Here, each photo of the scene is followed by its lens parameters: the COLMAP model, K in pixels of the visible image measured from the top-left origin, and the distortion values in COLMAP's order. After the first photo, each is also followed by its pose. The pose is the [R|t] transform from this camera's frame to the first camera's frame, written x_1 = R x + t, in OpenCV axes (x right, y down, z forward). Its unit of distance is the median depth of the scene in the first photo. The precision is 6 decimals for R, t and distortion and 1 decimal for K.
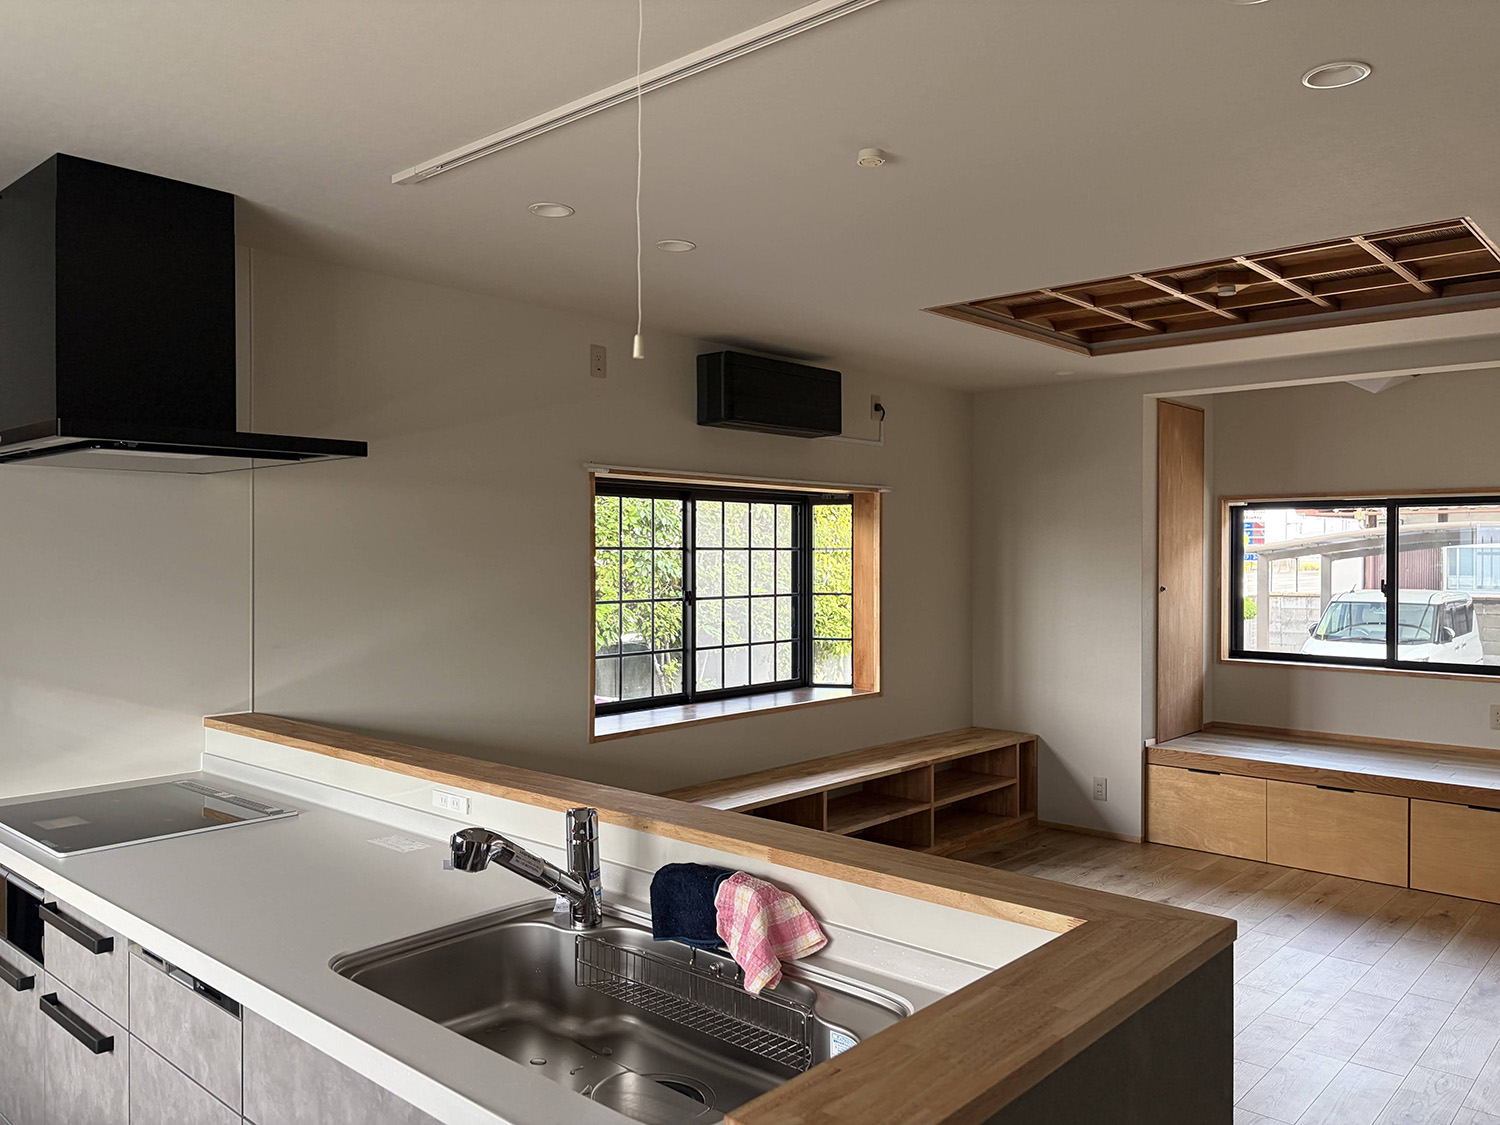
lens RADIAL K [[1140.6, 0, 748.5], [0, 1140.6, 552.1], [0, 0, 1]] dist [0.016160, -0.013168]
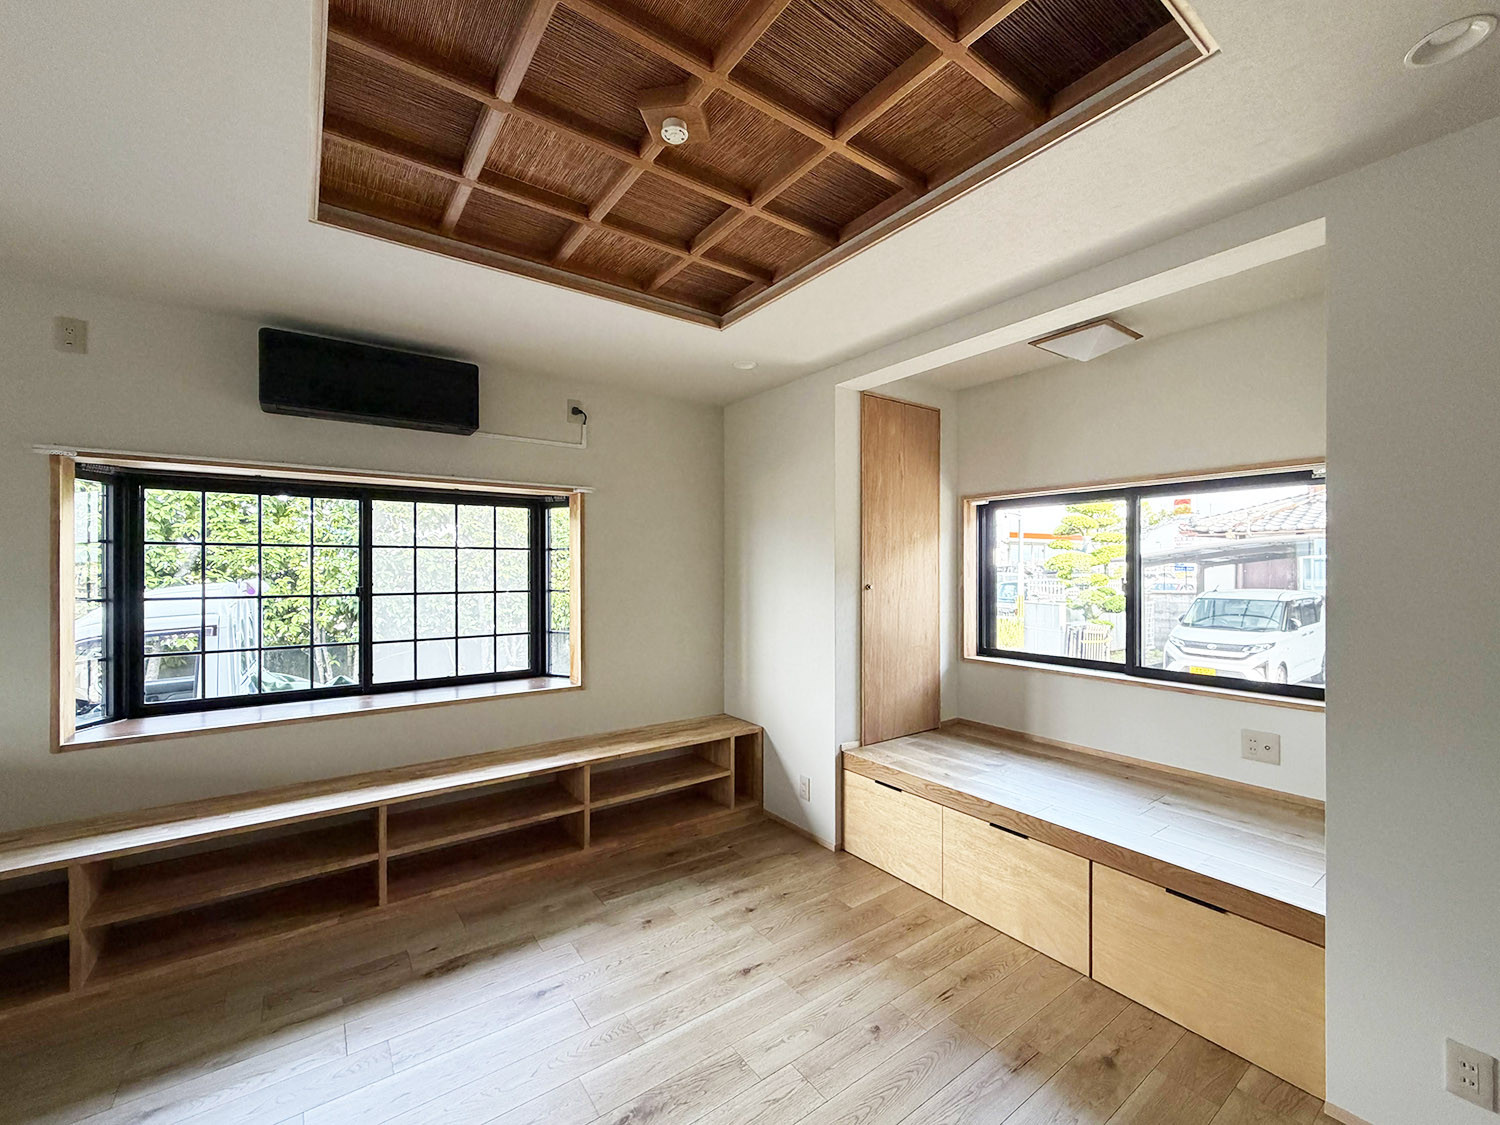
lens RADIAL K [[619.7, 0, 754.6], [0, 619.7, 569.7], [0, 0, 1]] dist [0.010312, -0.000129]
pose [[0.979505, -0.000128, -0.201422, 0.386341], [0.001328, 0.999982, 0.005825, 0.014361], [0.201417, -0.005973, 0.979487, 0.479506]]
